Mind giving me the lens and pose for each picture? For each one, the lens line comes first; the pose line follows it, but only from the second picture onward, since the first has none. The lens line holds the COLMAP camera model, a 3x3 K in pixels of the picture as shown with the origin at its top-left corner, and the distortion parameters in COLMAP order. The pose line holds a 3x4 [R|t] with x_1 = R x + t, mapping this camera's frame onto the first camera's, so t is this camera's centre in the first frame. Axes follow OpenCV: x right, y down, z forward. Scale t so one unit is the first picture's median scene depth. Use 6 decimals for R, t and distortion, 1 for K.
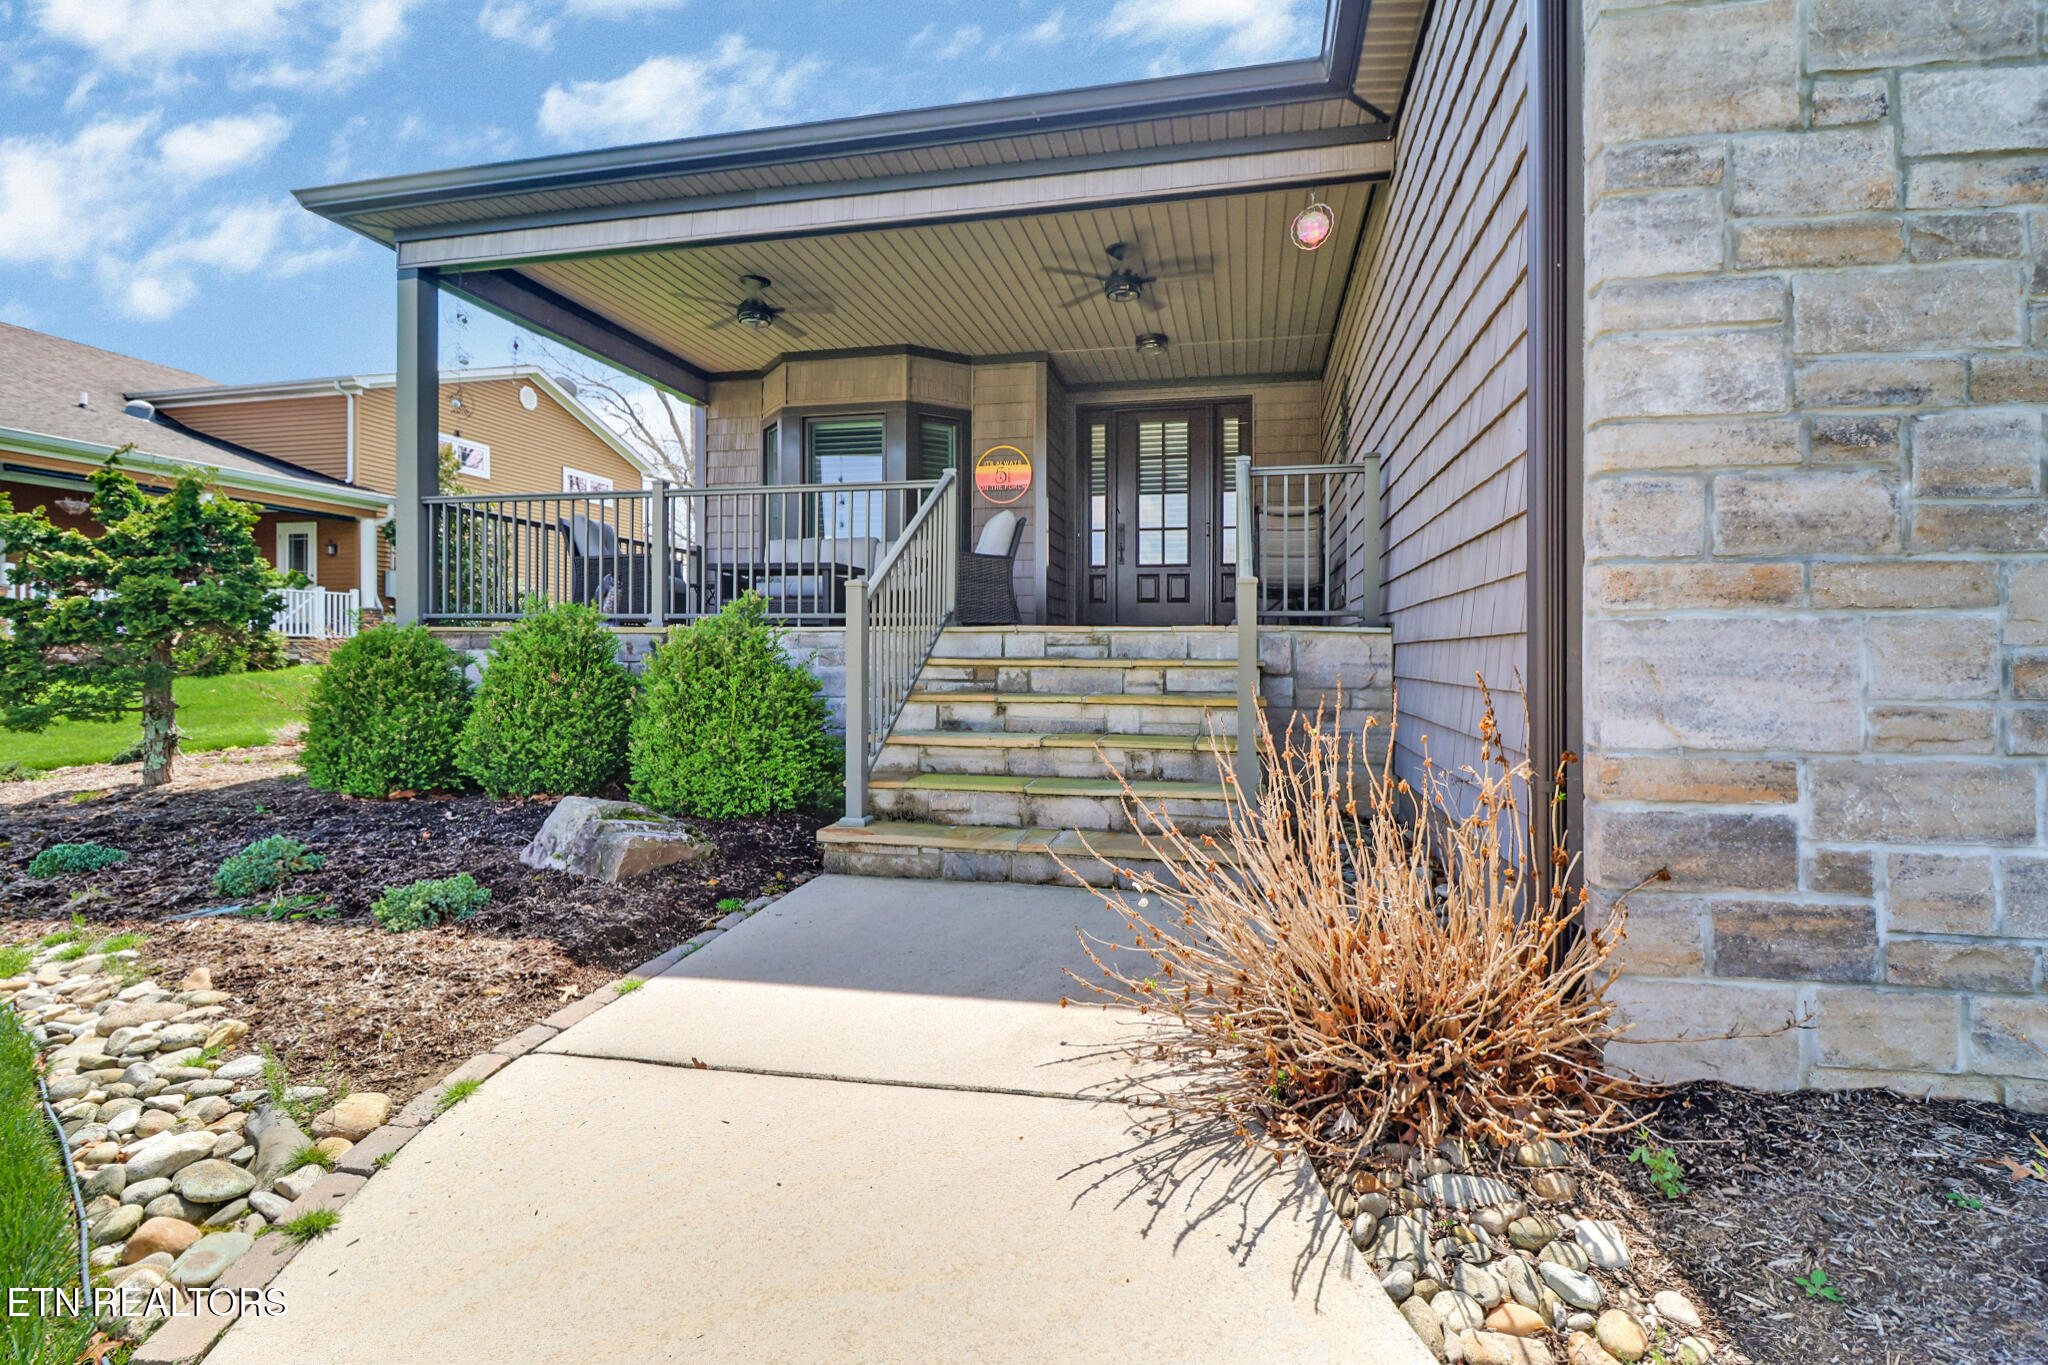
lens RADIAL K [[954.7, 0, 1029.5], [0, 954.7, 636.5], [0, 0, 1]] dist [-0.002163, -0.010993]
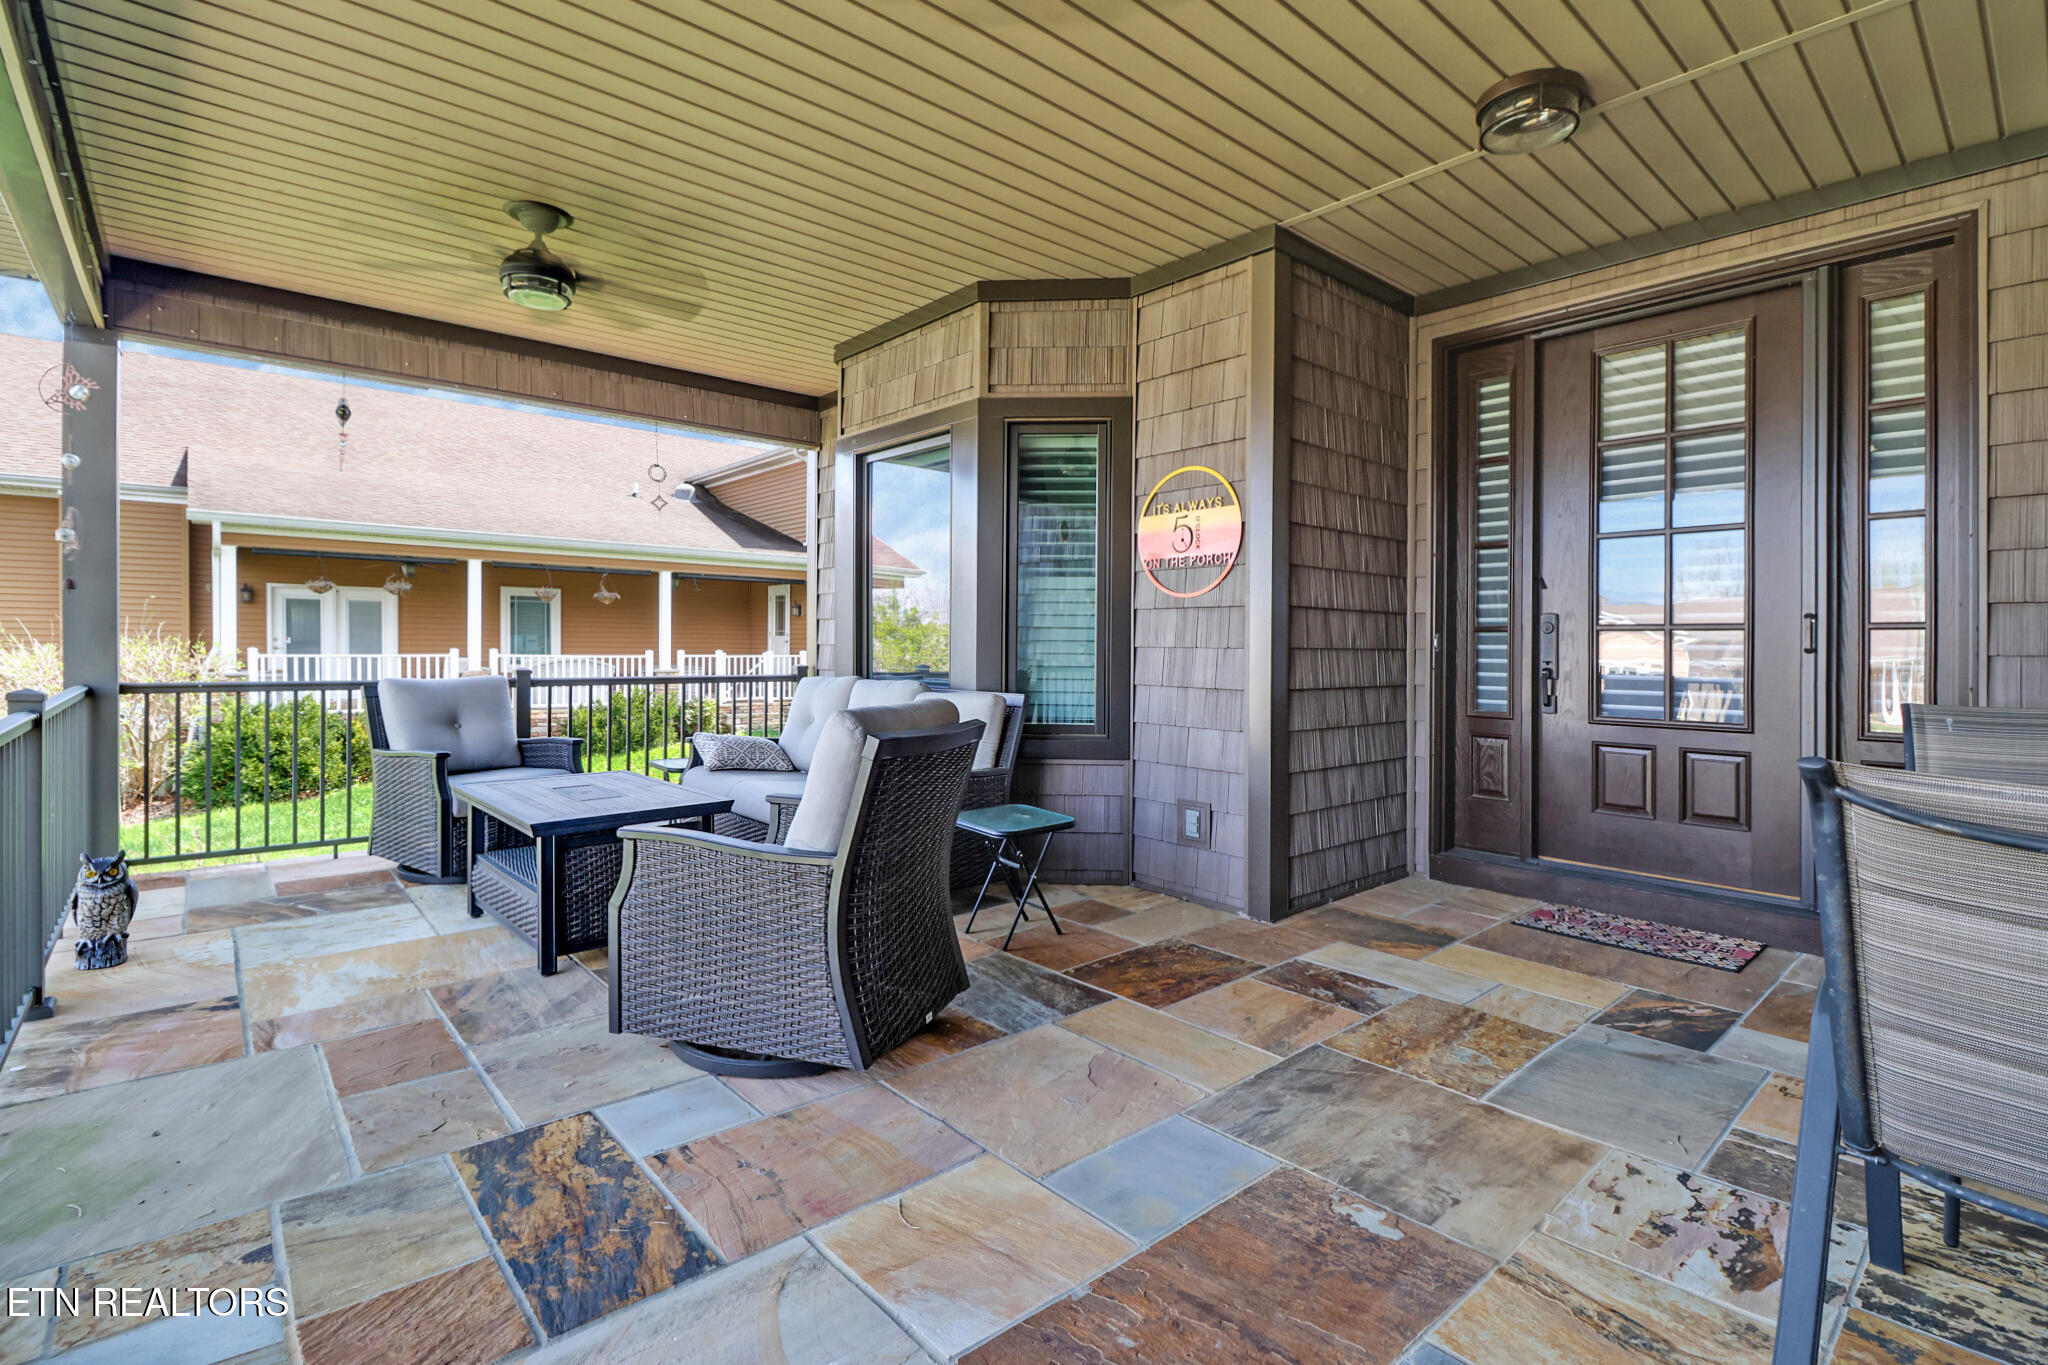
lens RADIAL K [[954.7, 0, 1029.5], [0, 954.7, 636.5], [0, 0, 1]] dist [-0.002163, -0.010993]
pose [[0.811812, -0.006982, -0.583877, 0.172675], [0.006443, 0.999975, -0.003001, -0.123099], [0.583883, -0.001326, 0.811837, 0.613992]]
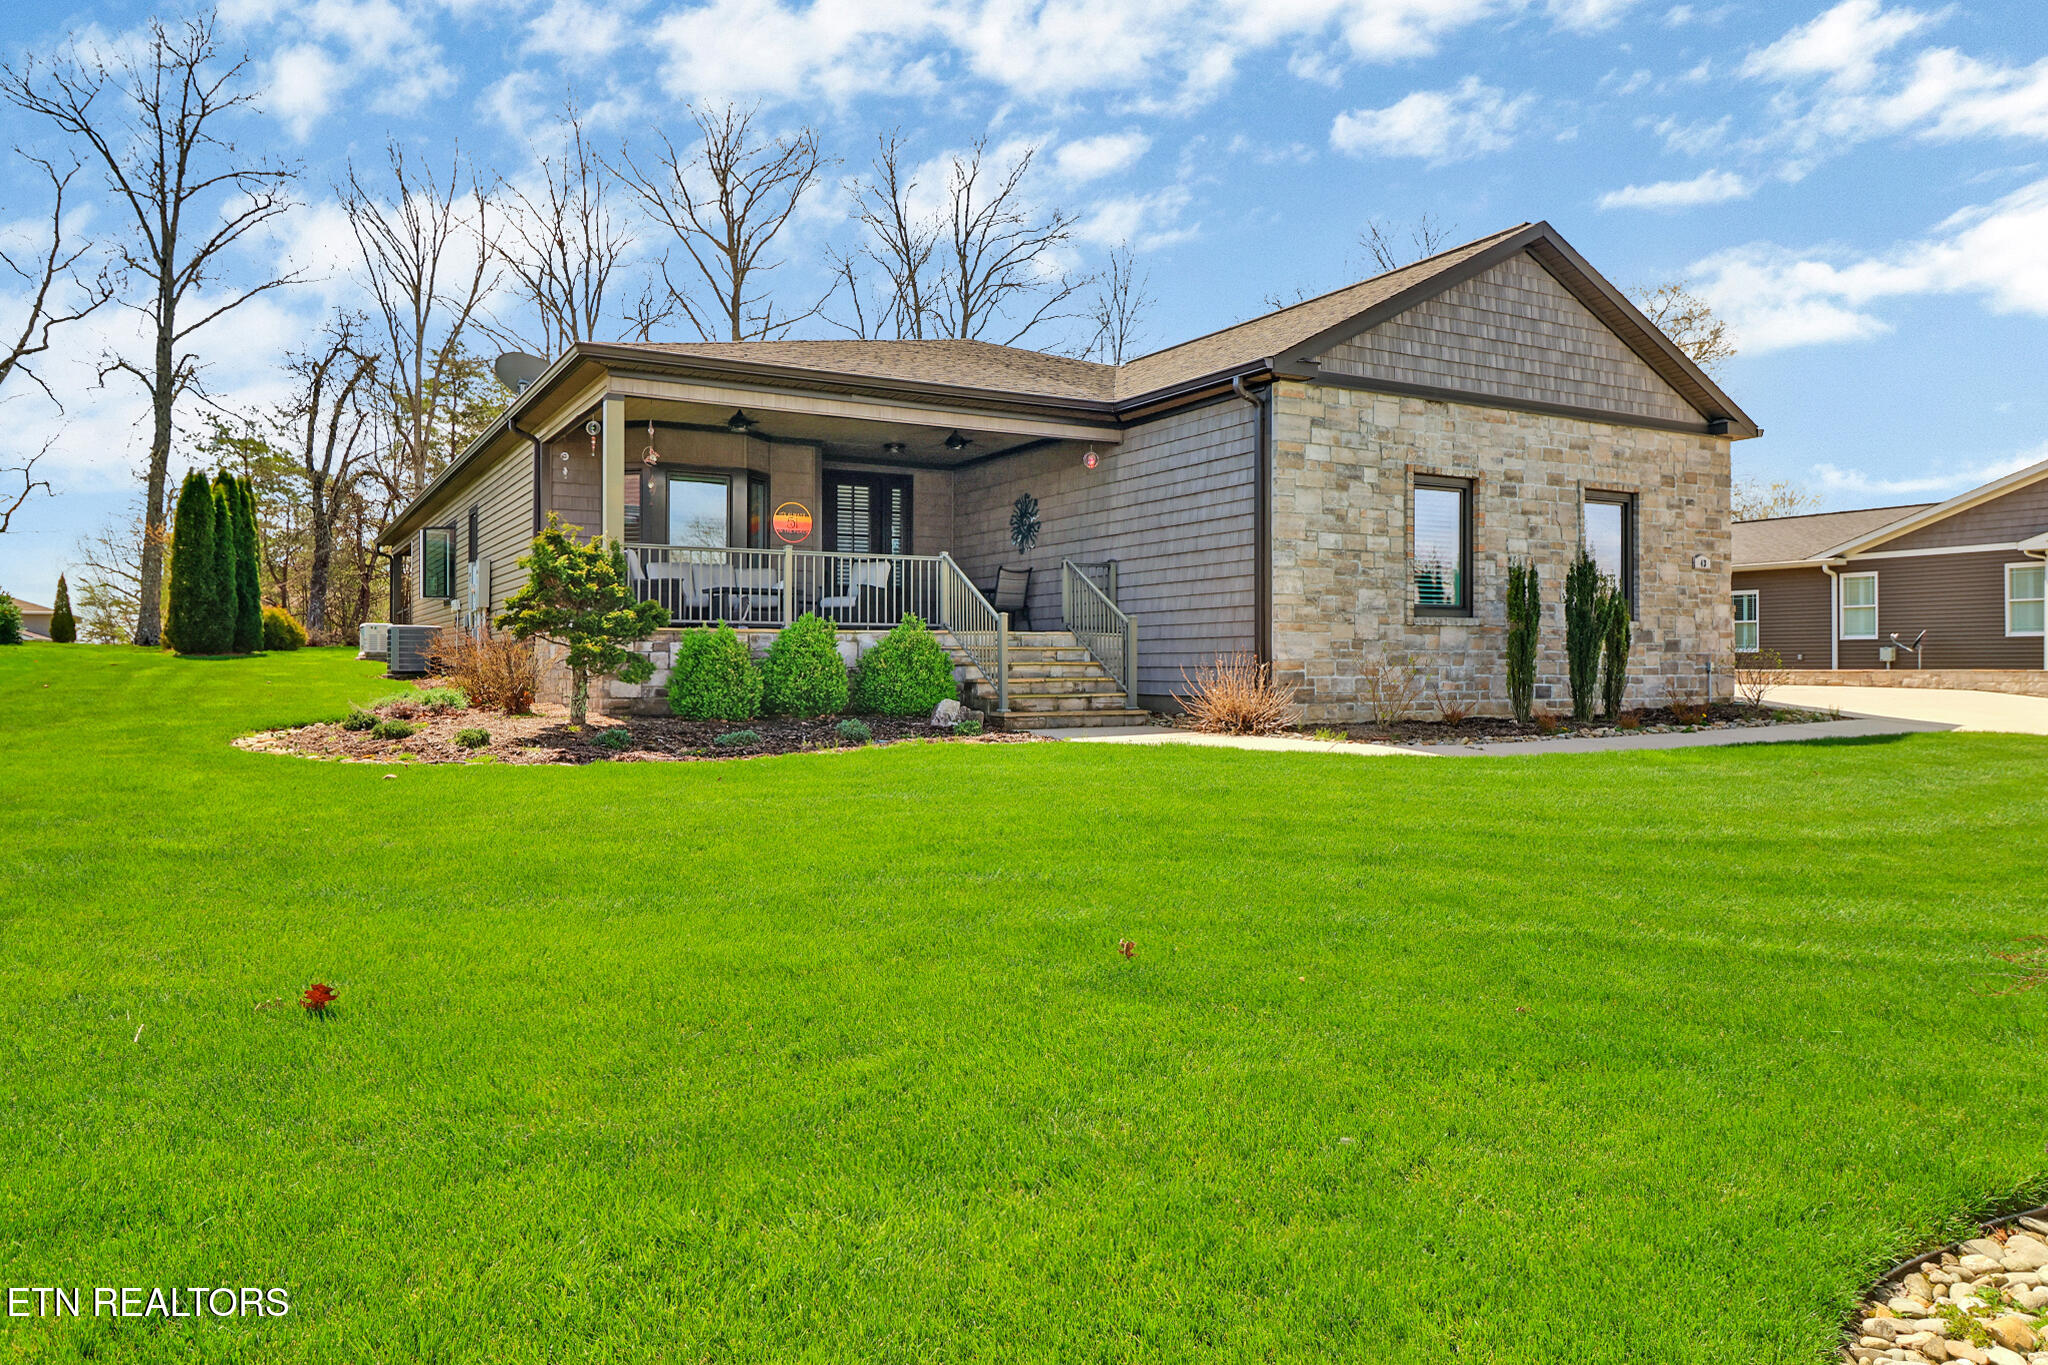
lens RADIAL K [[1347.1, 0, 1030.5], [0, 1347.1, 584.0], [0, 0, 1]] dist [0.005856, -0.000124]
pose [[0.742882, 0.030757, 0.668716, -1.126266], [-0.004549, 0.999153, -0.040901, 0.003559], [-0.669407, 0.027343, 0.742392, -0.747610]]
